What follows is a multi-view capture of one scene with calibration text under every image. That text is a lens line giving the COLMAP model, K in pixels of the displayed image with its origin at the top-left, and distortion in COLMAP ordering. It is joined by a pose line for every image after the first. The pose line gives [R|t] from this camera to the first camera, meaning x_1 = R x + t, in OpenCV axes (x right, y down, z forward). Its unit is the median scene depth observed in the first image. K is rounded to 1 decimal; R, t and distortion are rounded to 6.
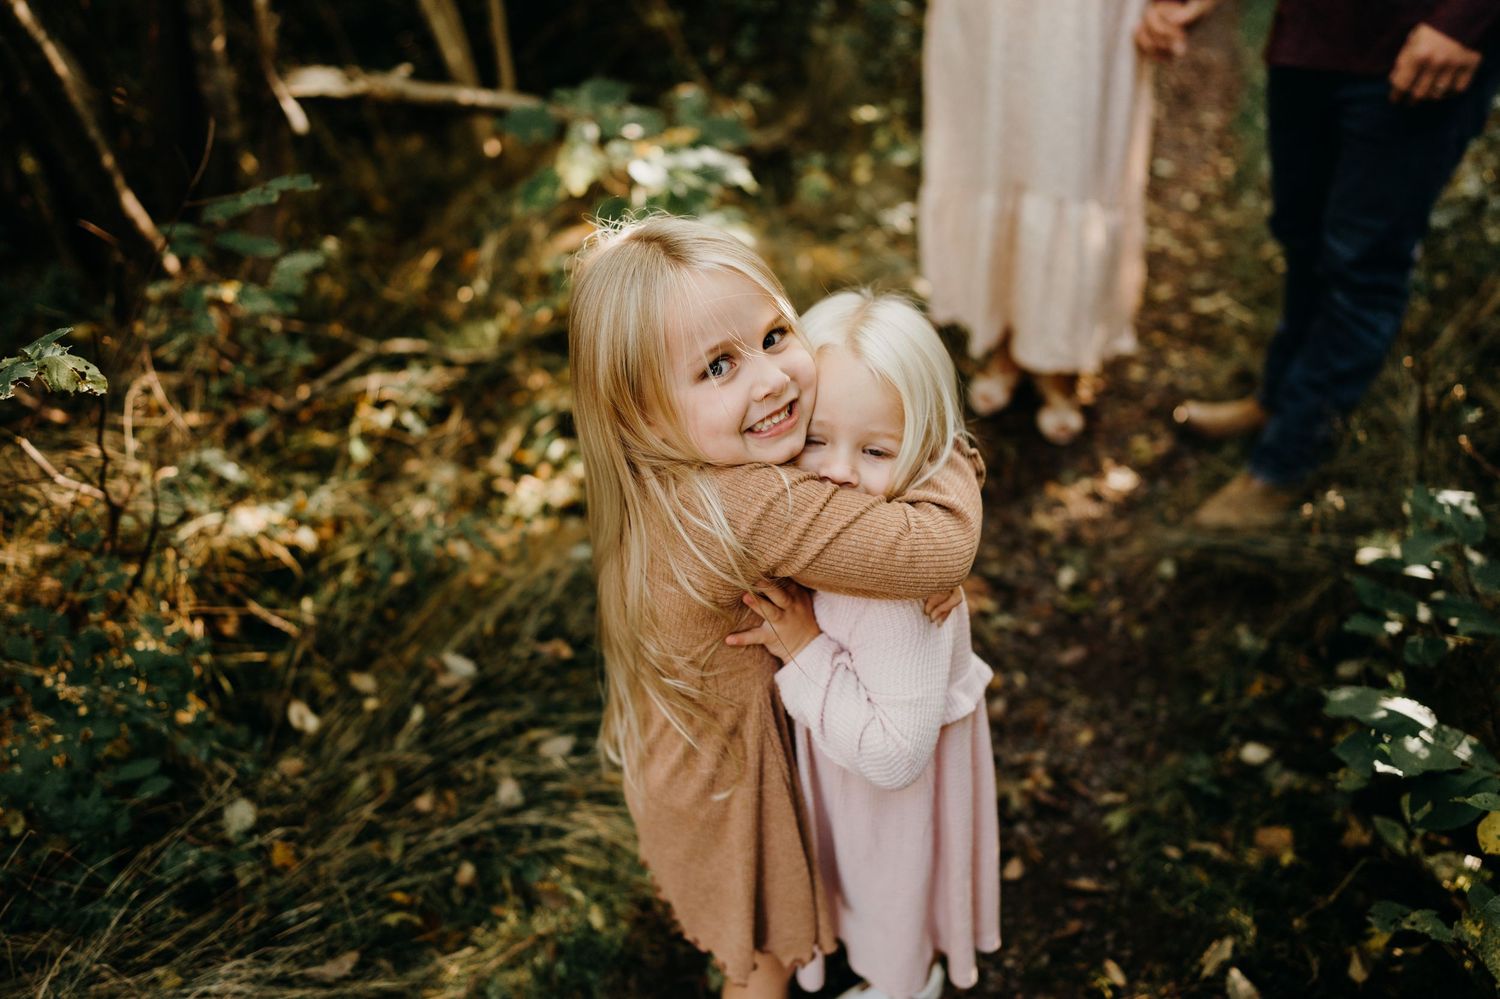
lens RADIAL K [[1058.4, 0, 750.0], [0, 1058.4, 499.5], [0, 0, 1]] dist [-0.000018, 0.059497]
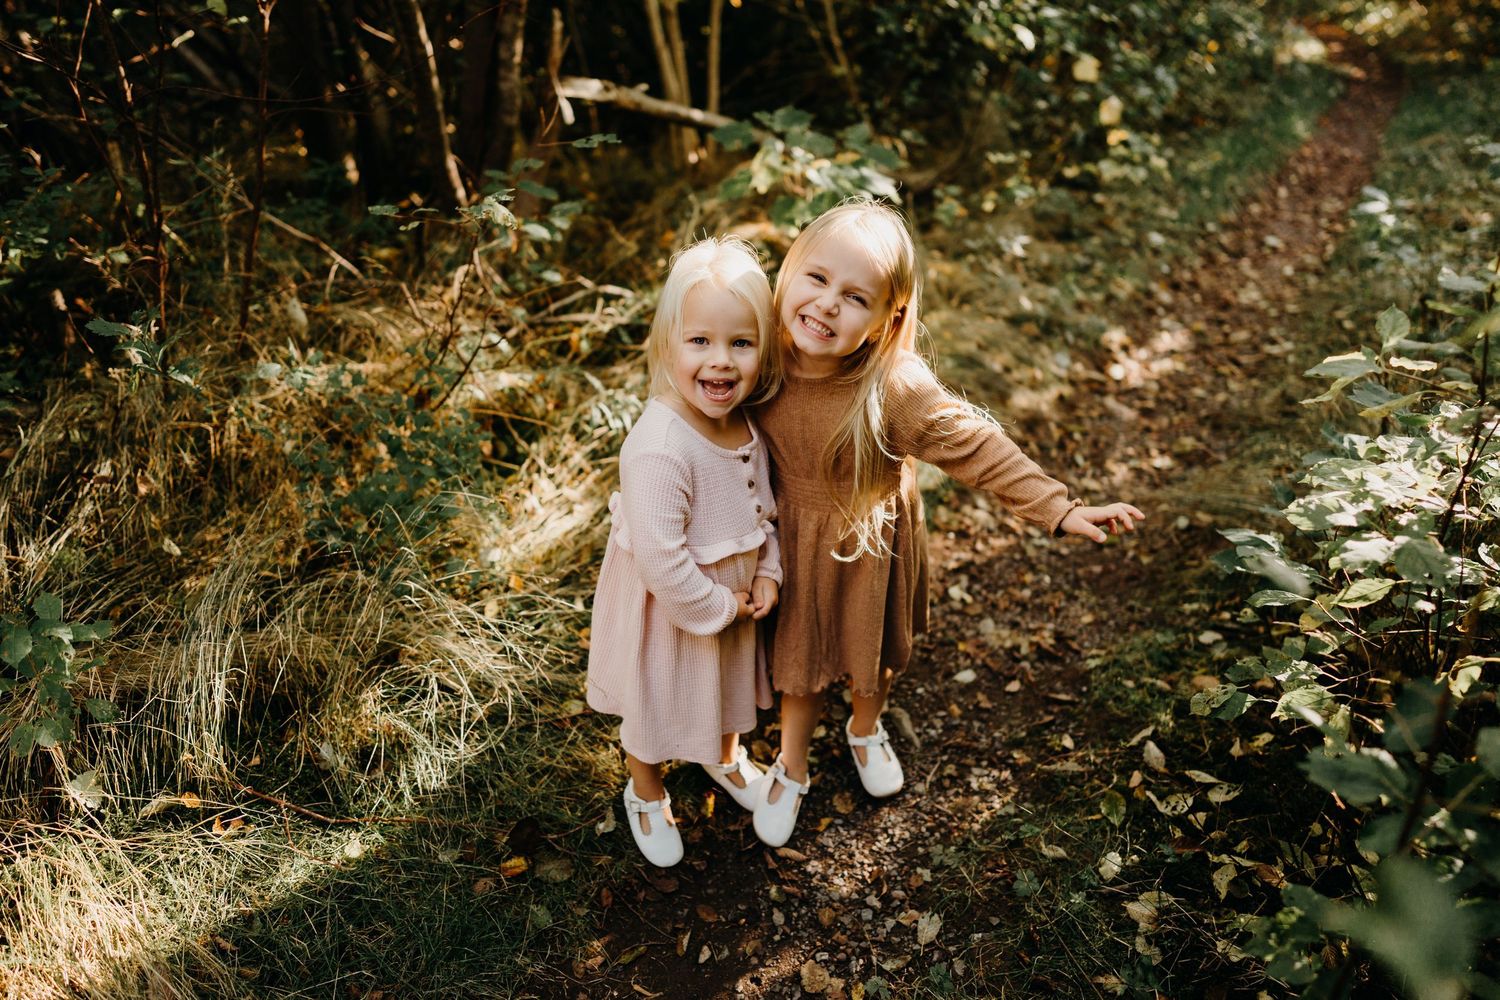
lens RADIAL K [[1058.4, 0, 750.0], [0, 1058.4, 500.0], [0, 0, 1]] dist [-0.000018, 0.059497]
pose [[0.984397, 0.136890, -0.110560, 0.020538], [-0.141785, 0.989181, -0.037657, 0.141129], [0.104209, 0.052745, 0.993156, -0.279647]]
